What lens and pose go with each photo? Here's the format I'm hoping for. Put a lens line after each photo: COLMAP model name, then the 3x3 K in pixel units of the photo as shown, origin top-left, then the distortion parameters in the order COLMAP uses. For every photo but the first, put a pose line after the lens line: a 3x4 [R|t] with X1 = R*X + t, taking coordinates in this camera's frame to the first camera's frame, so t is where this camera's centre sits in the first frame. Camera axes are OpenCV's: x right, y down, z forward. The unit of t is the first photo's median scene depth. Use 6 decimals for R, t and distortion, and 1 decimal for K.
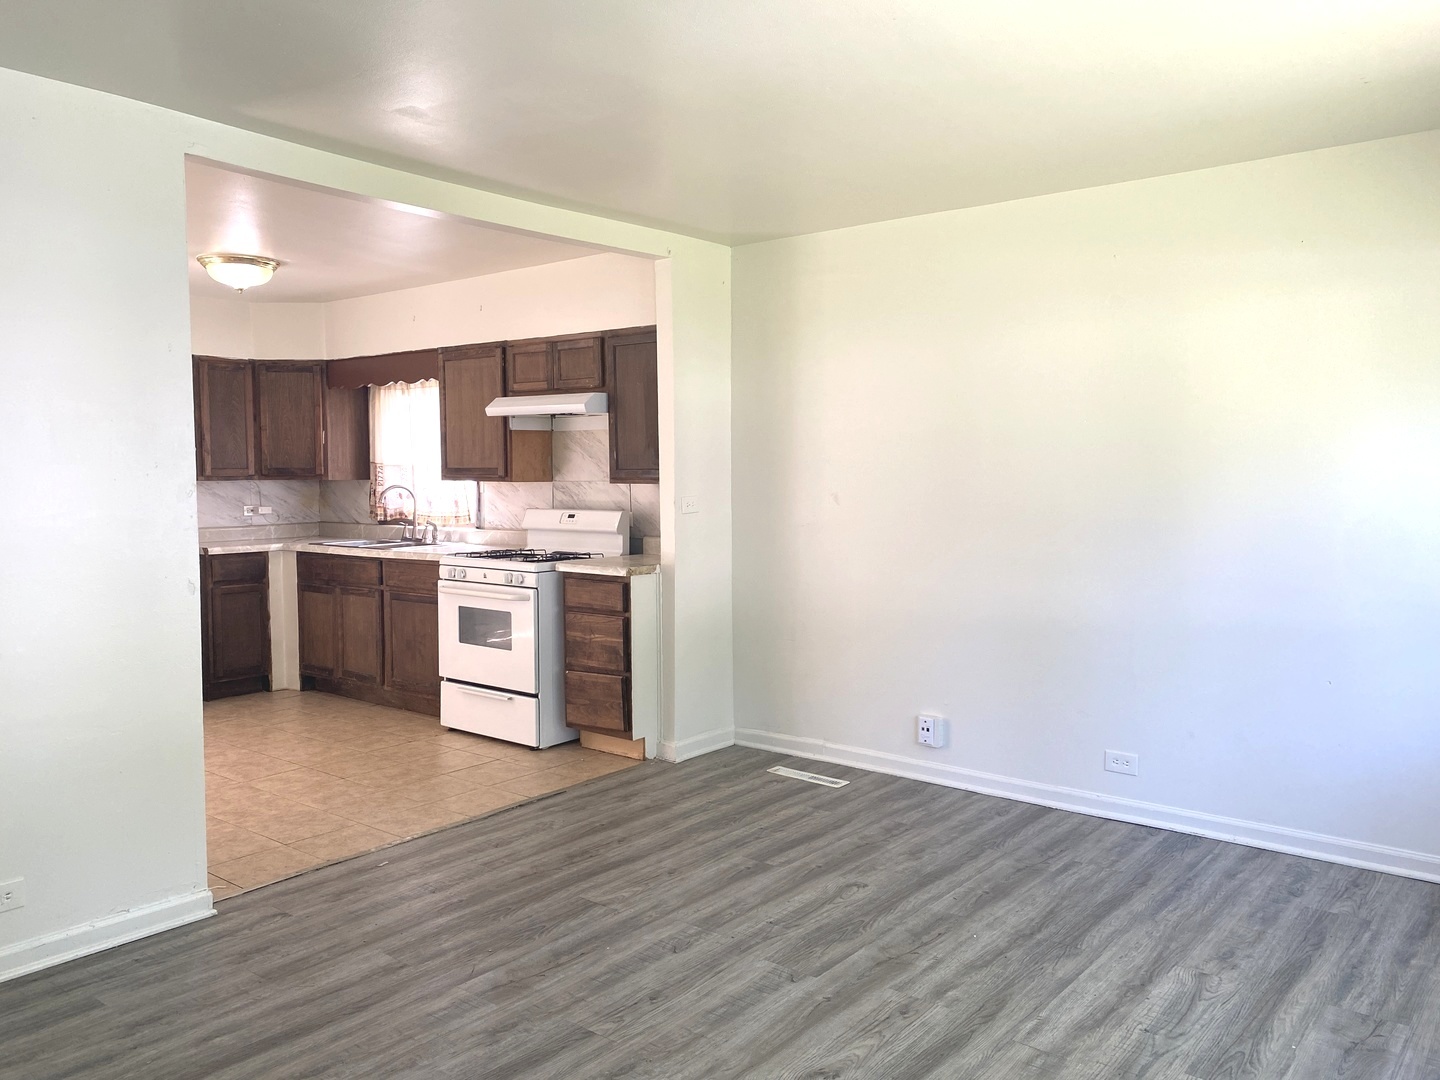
lens RADIAL K [[1101.7, 0, 743.6], [0, 1101.7, 533.3], [0, 0, 1]] dist [0.037661, -0.032284]
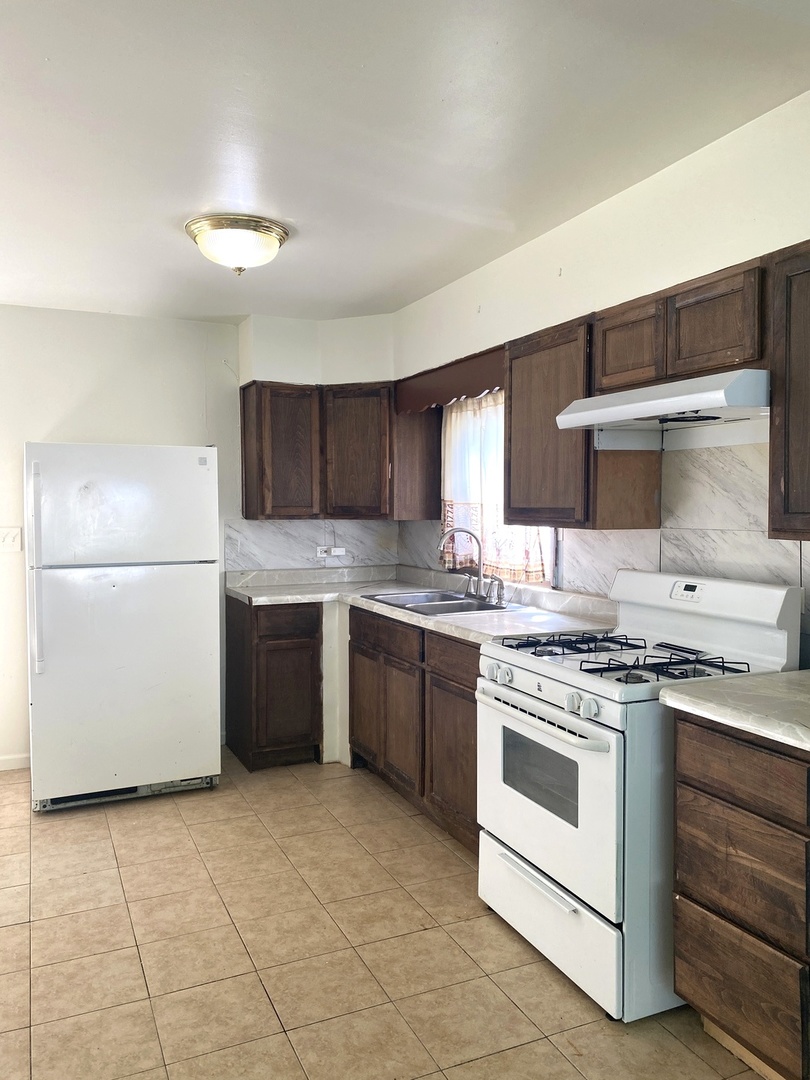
lens RADIAL K [[826.3, 0, 408.6], [0, 826.3, 545.2], [0, 0, 1]] dist [0.037661, -0.032284]
pose [[0.891031, 0.025069, -0.453250, -0.093115], [-0.028257, 0.999601, -0.000262, -0.036730], [0.453062, 0.013041, 0.891384, 0.553588]]
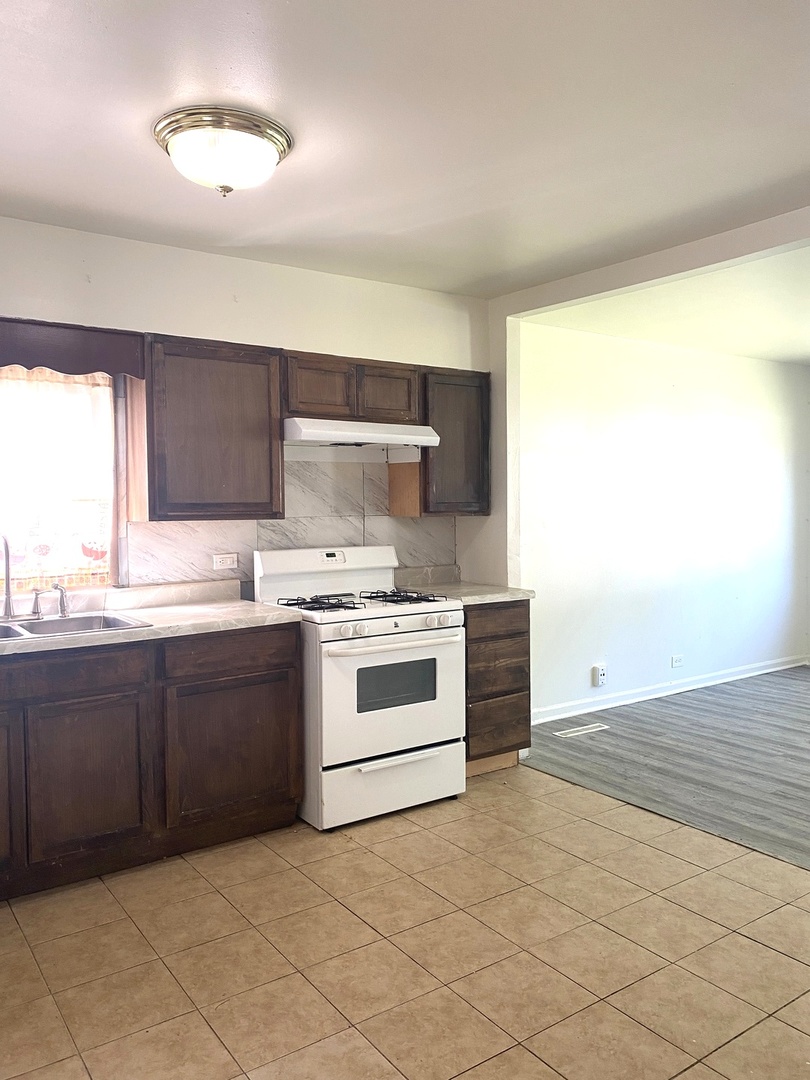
lens RADIAL K [[826.3, 0, 399.7], [0, 826.3, 536.1], [0, 0, 1]] dist [0.037661, -0.032284]
pose [[0.280238, -0.034462, 0.959312, -0.842021], [0.067800, 0.997570, 0.016030, -0.040617], [-0.957533, 0.060549, 0.281894, 0.797676]]
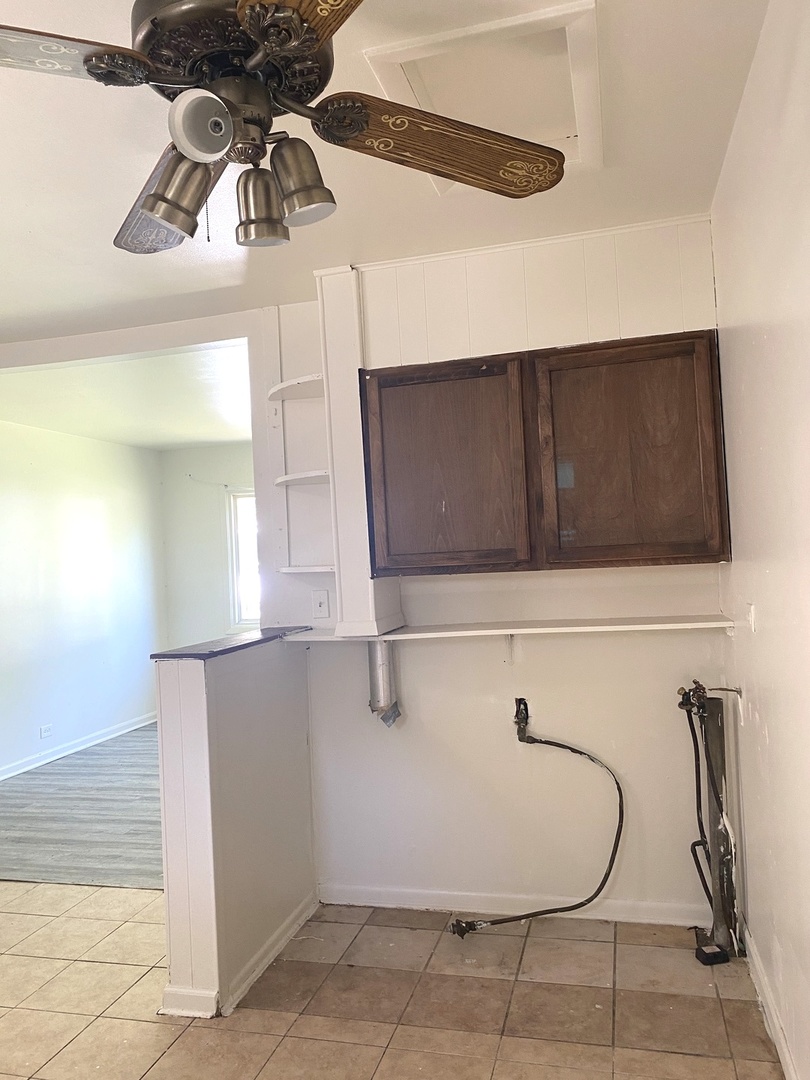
lens RADIAL K [[826.3, 0, 407.3], [0, 826.3, 549.5], [0, 0, 1]] dist [0.037661, -0.032284]
pose [[-0.412187, 0.033016, 0.910501, -0.915738], [0.103311, 0.994591, 0.010704, -0.038346], [-0.905223, 0.098477, -0.413369, 0.765973]]
